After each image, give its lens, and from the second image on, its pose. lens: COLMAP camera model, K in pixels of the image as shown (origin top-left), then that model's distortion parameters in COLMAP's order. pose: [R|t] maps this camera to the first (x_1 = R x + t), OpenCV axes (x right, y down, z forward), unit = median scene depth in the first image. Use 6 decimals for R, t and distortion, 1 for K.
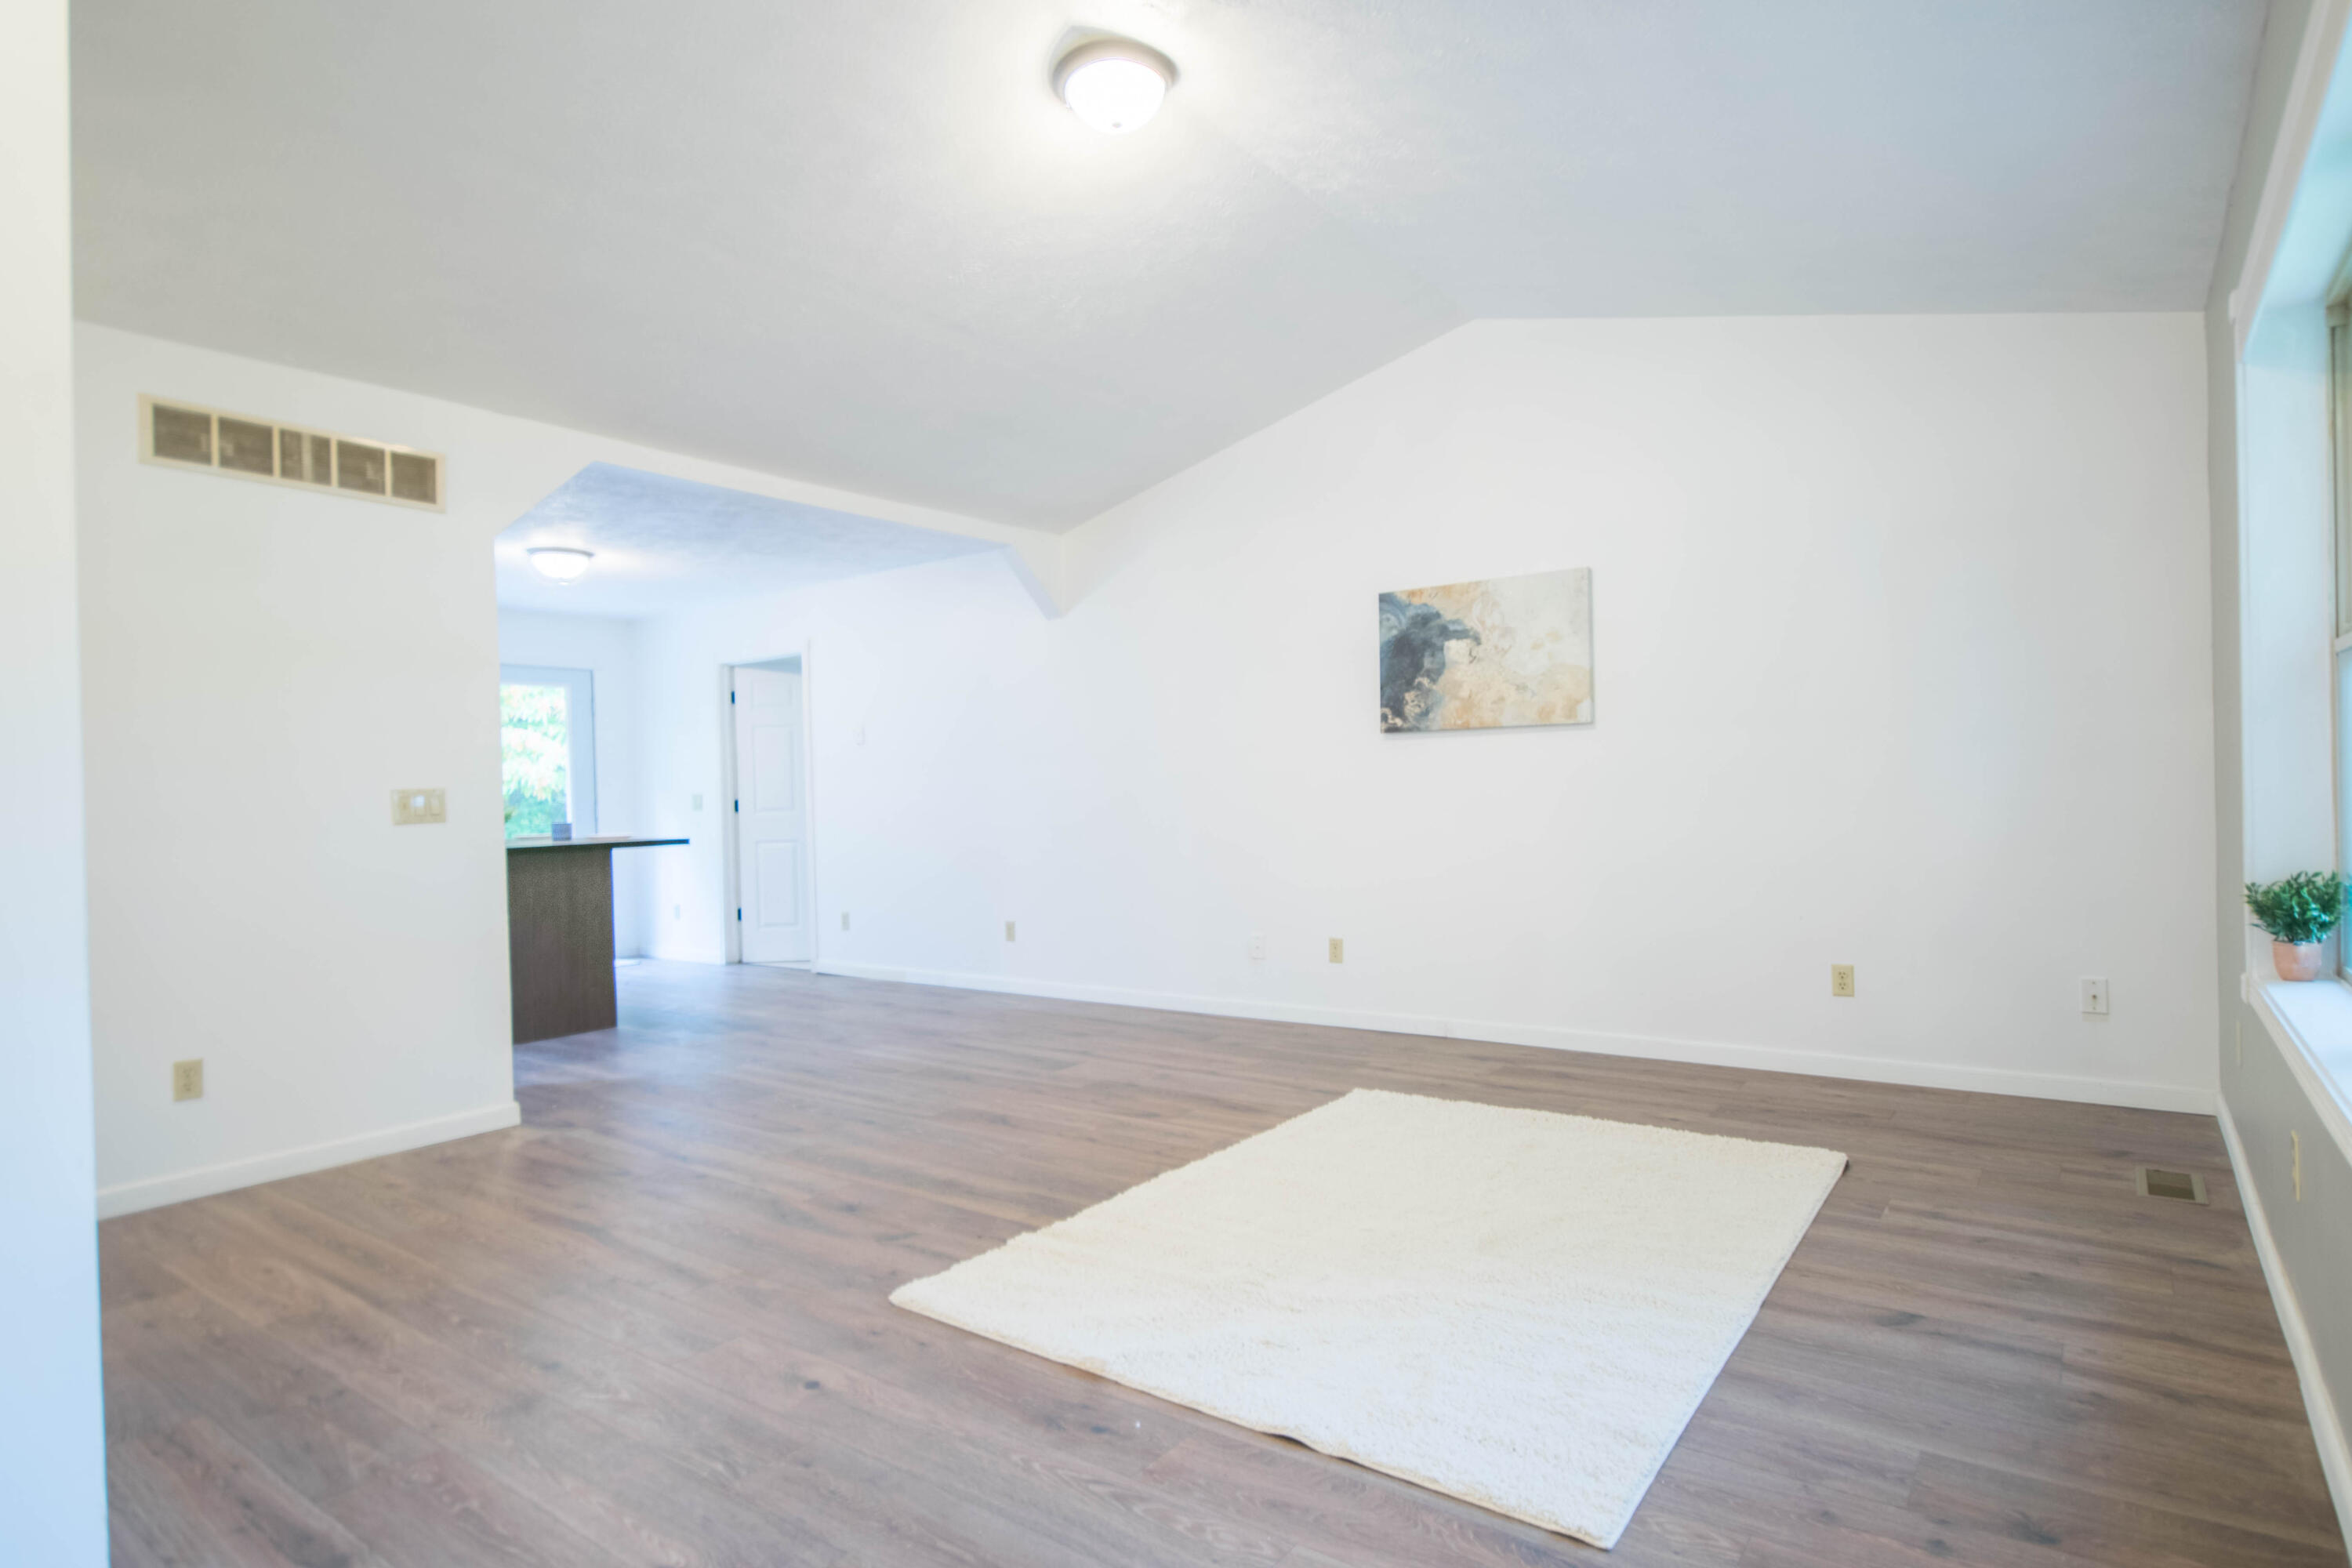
lens RADIAL K [[1281.9, 0, 1176.0], [0, 1281.9, 784.0], [0, 0, 1]] dist [0.001938, 0.000312]
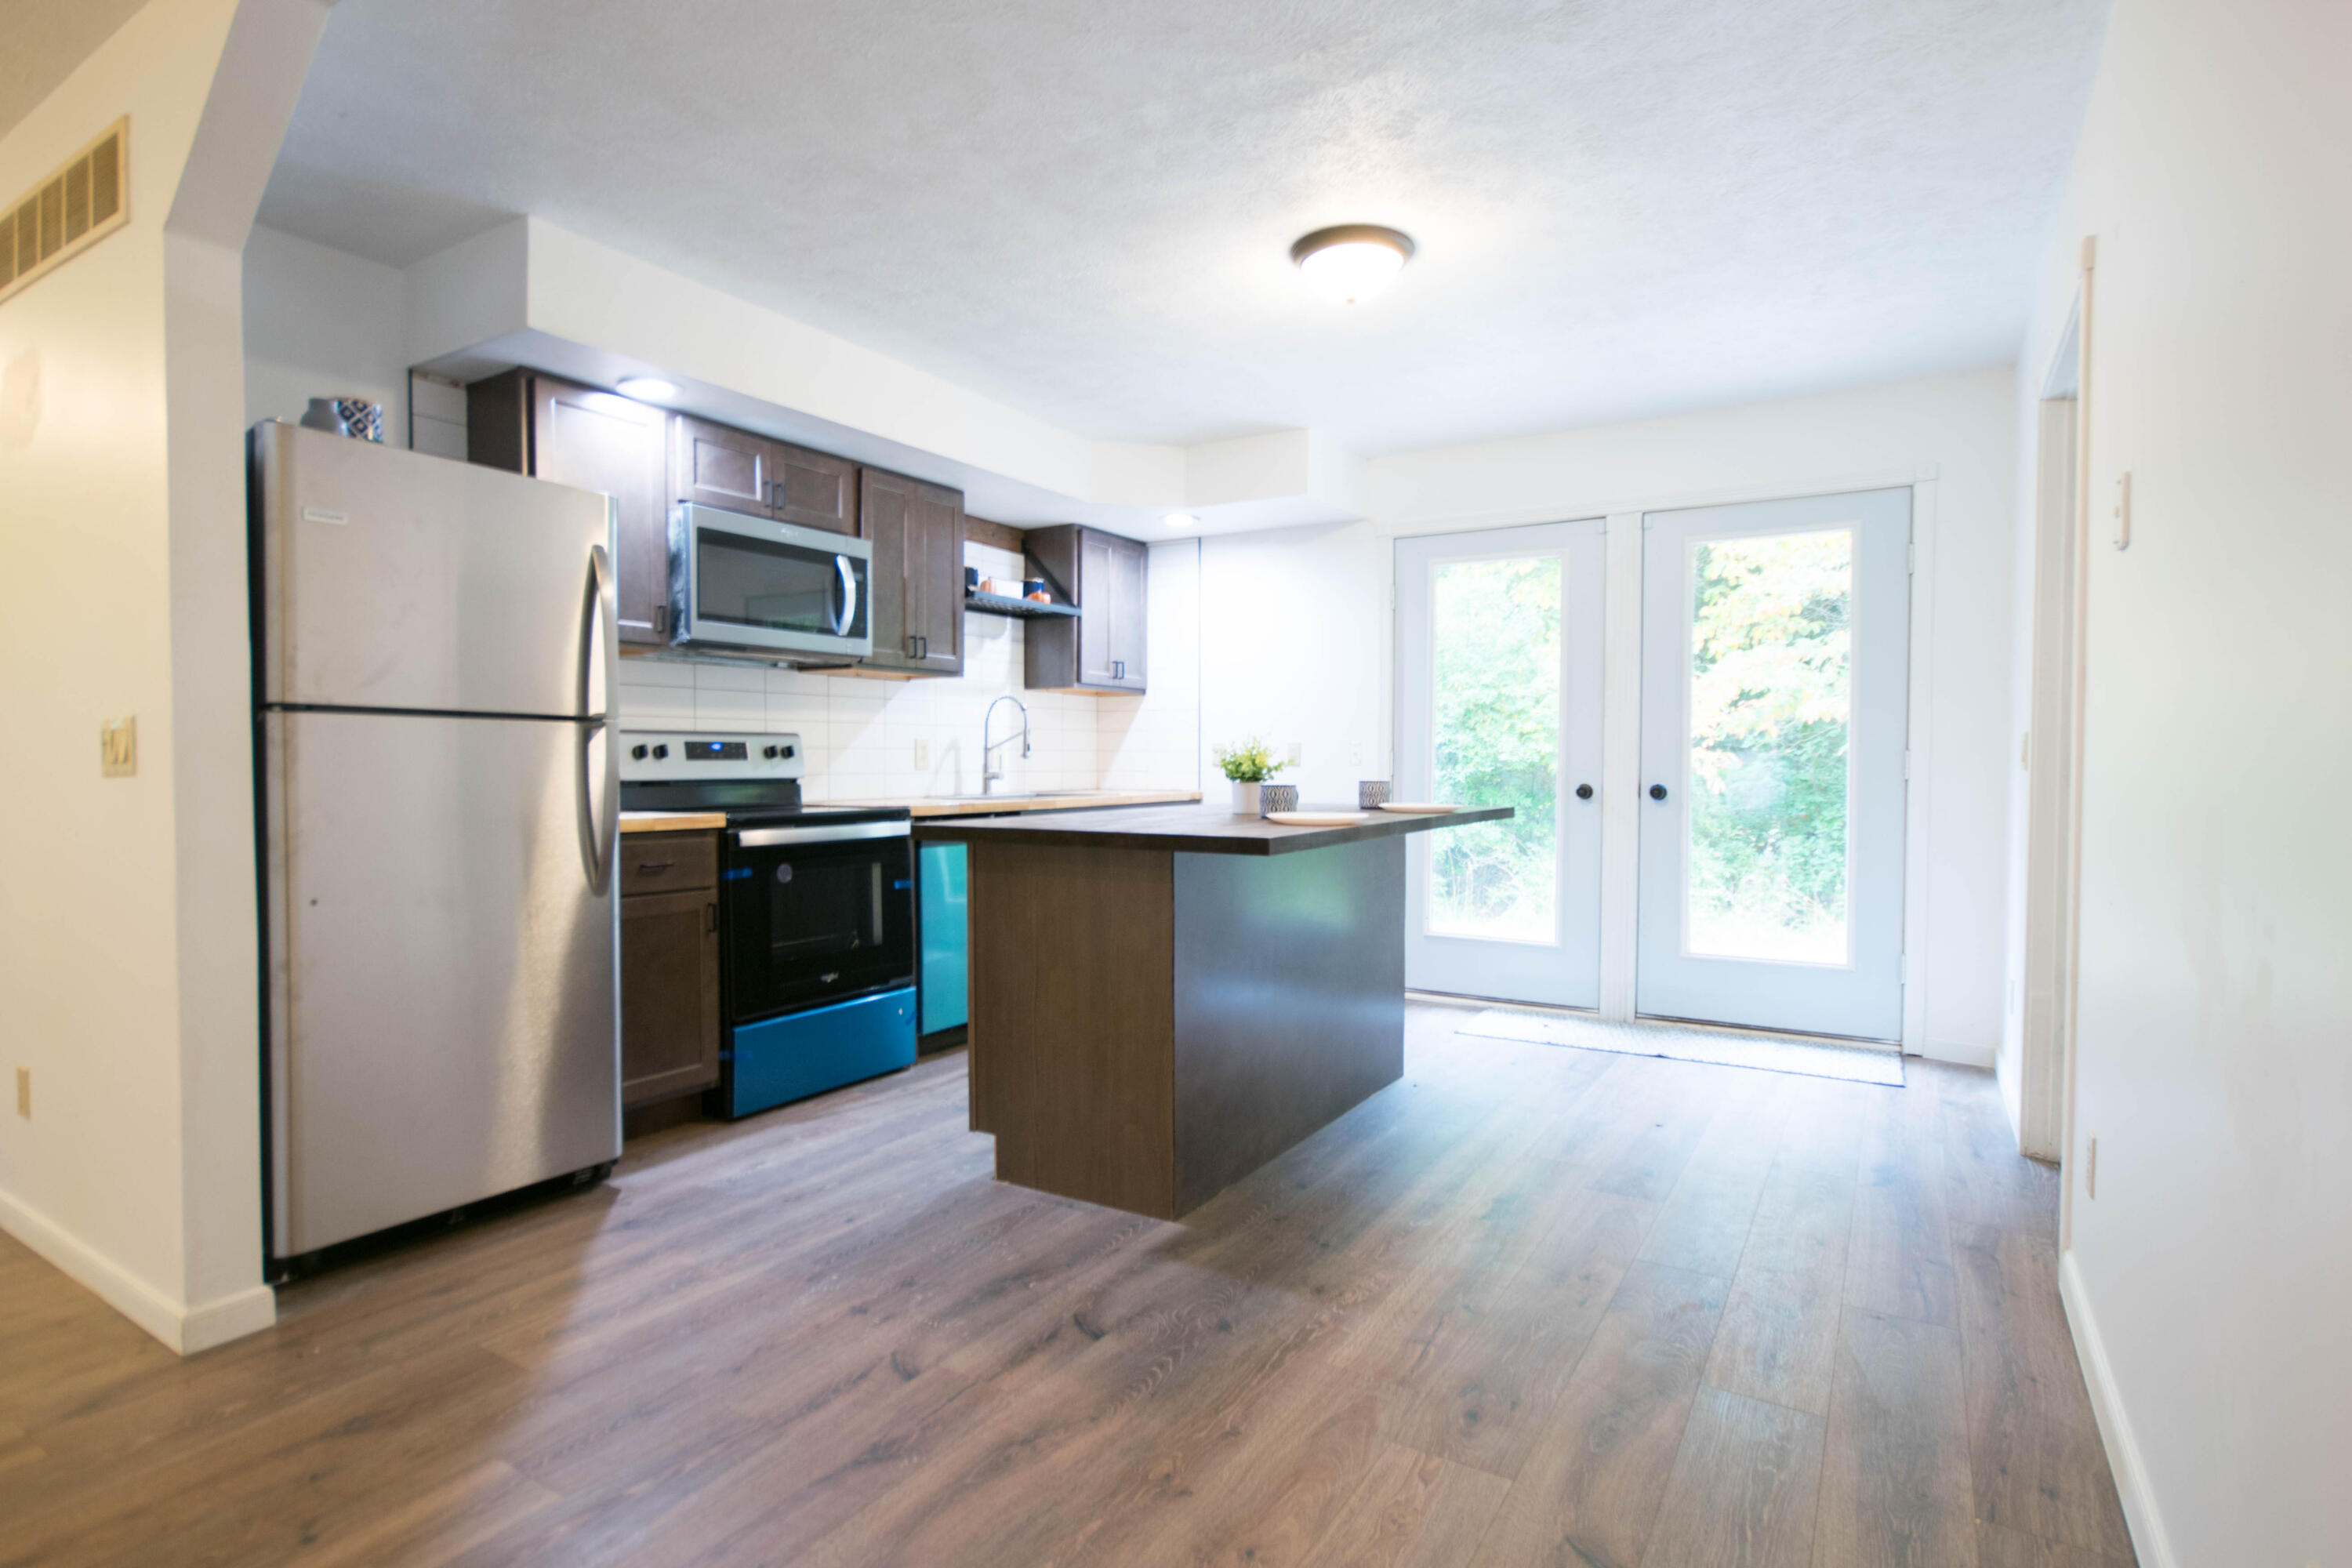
lens RADIAL K [[1165.6, 0, 1167.3], [0, 1165.6, 786.5], [0, 0, 1]] dist [-0.011122, 0.000101]
pose [[0.066447, 0.050367, -0.996518, -0.011957], [0.005410, 0.998692, 0.050838, 0.008354], [0.997775, -0.008769, 0.066087, 1.111897]]
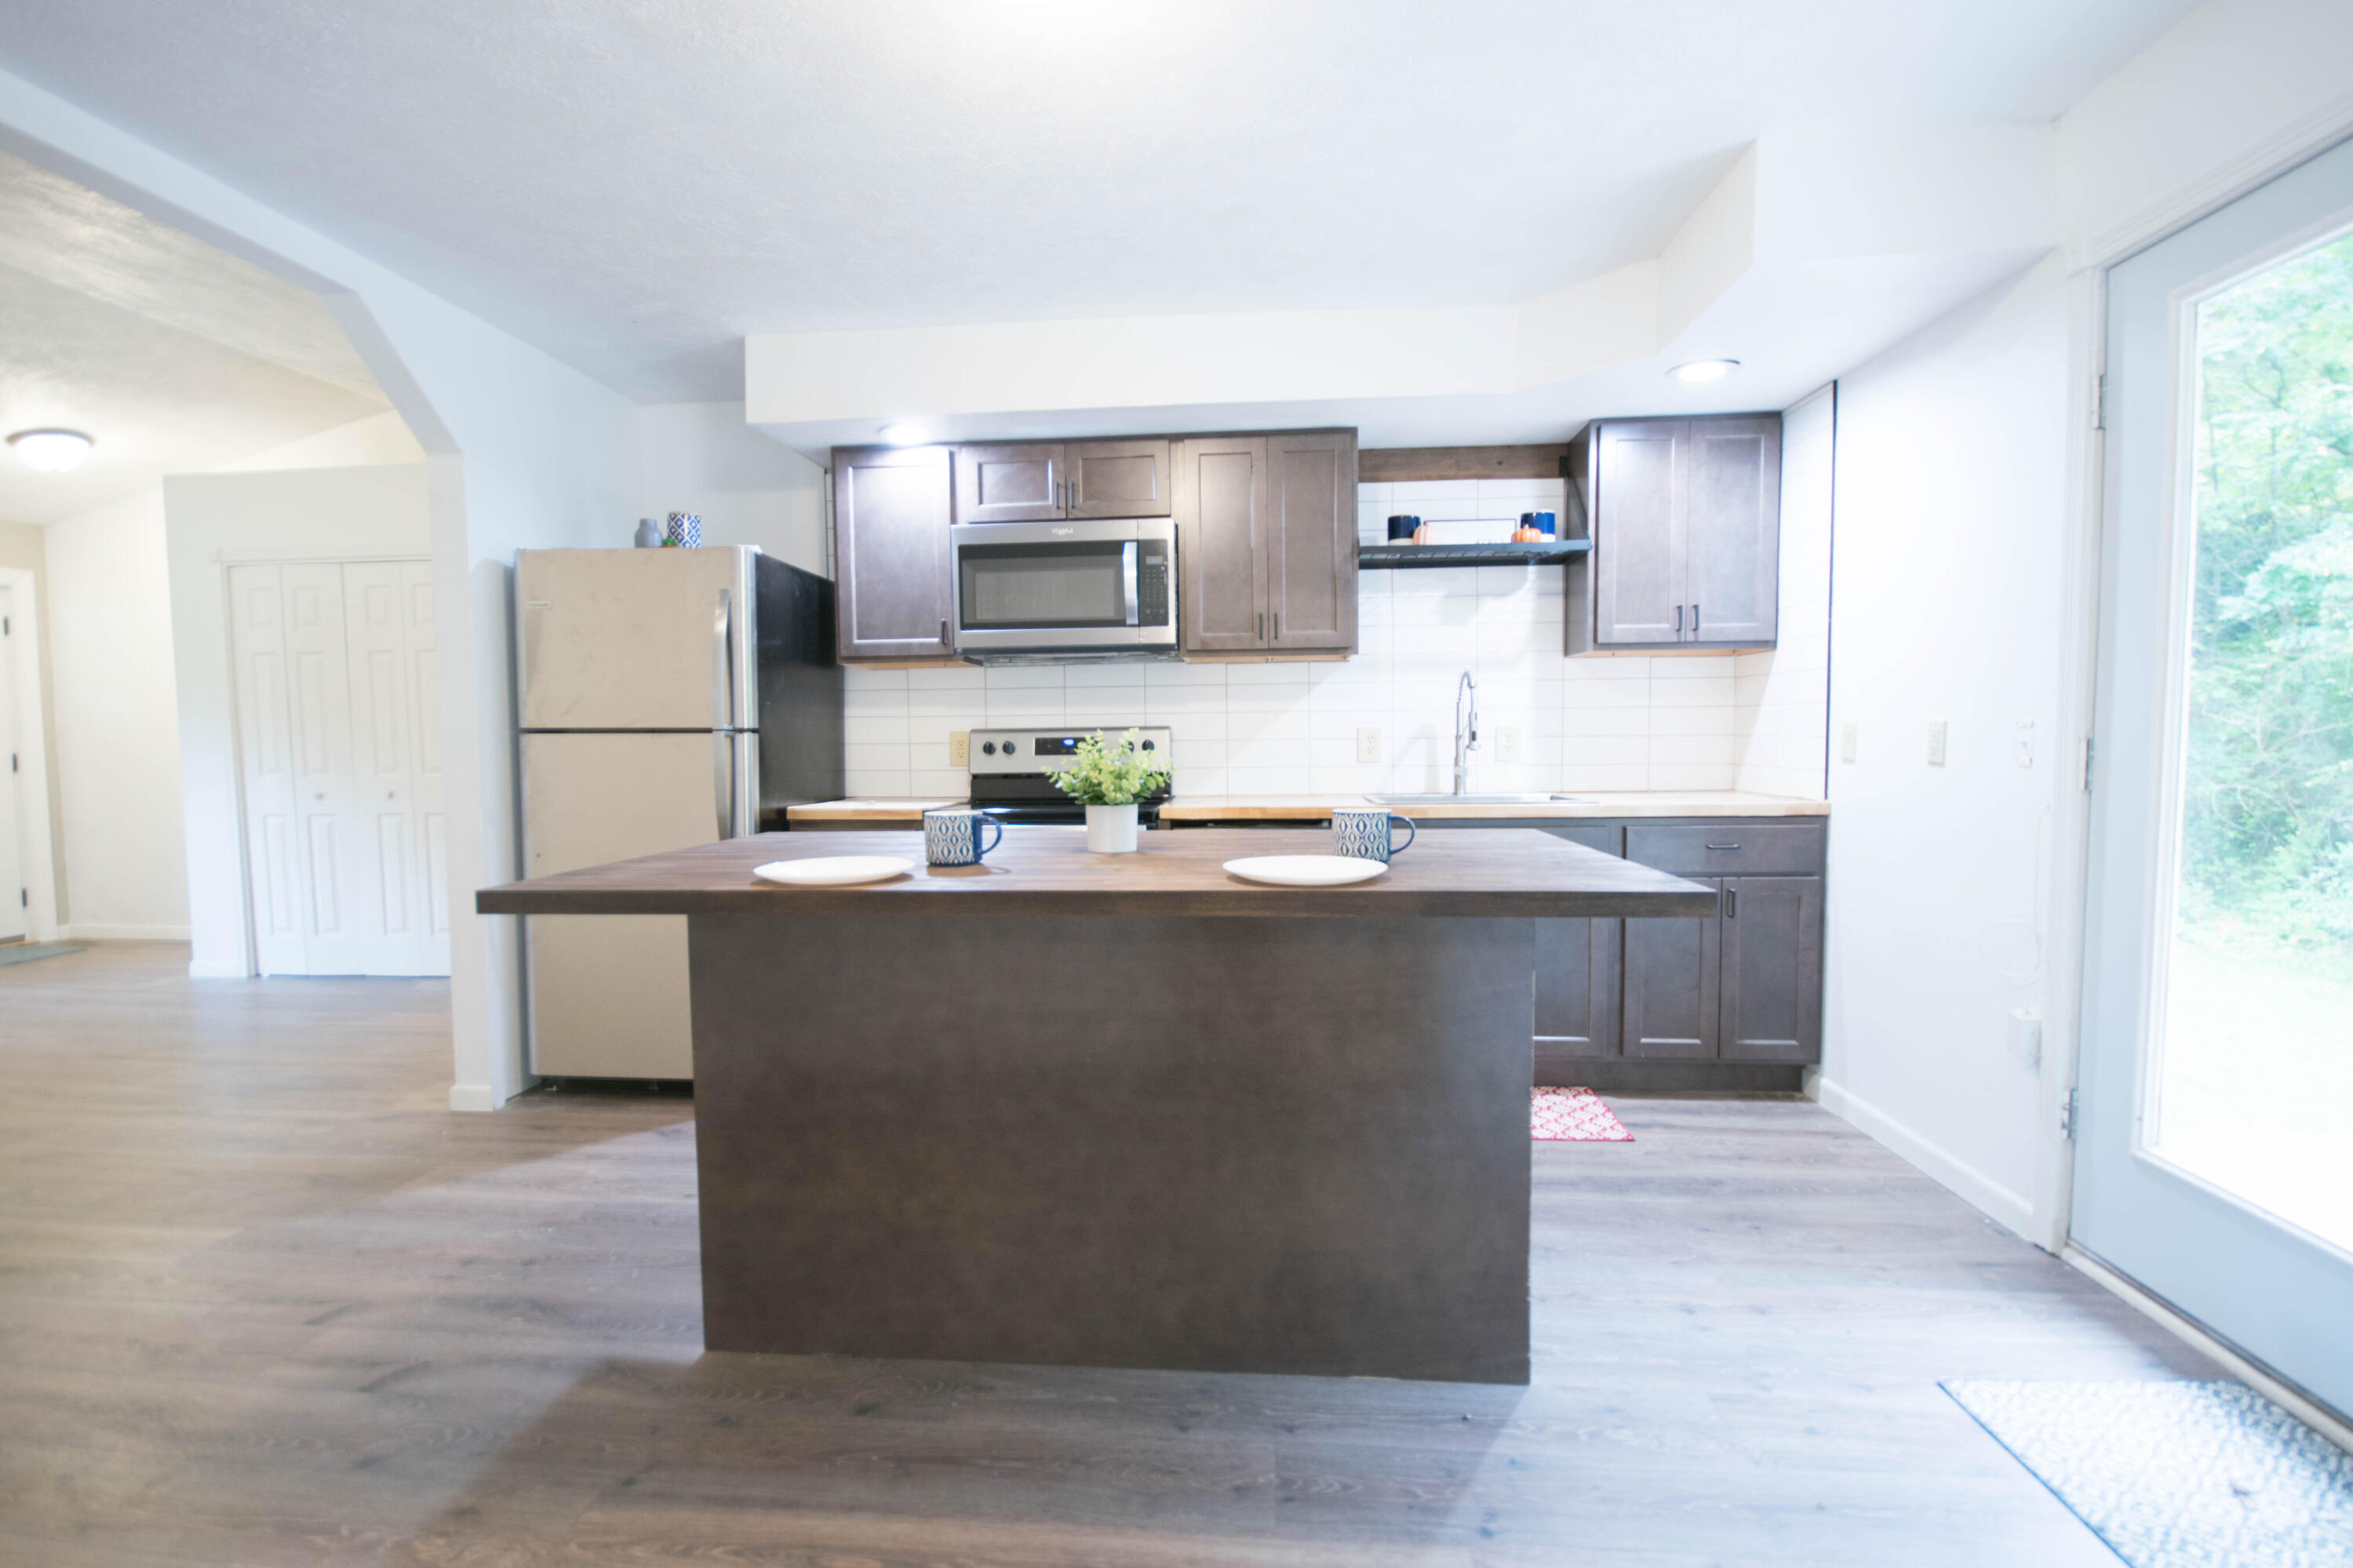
lens RADIAL K [[1064.8, 0, 1172.1], [0, 1064.8, 792.4], [0, 0, 1]] dist [-0.003752, -0.001242]
pose [[-0.857880, 0.064486, -0.509787, -0.476541], [0.037797, 0.997326, 0.062553, 0.010445], [0.512458, 0.034394, -0.858023, 1.550999]]
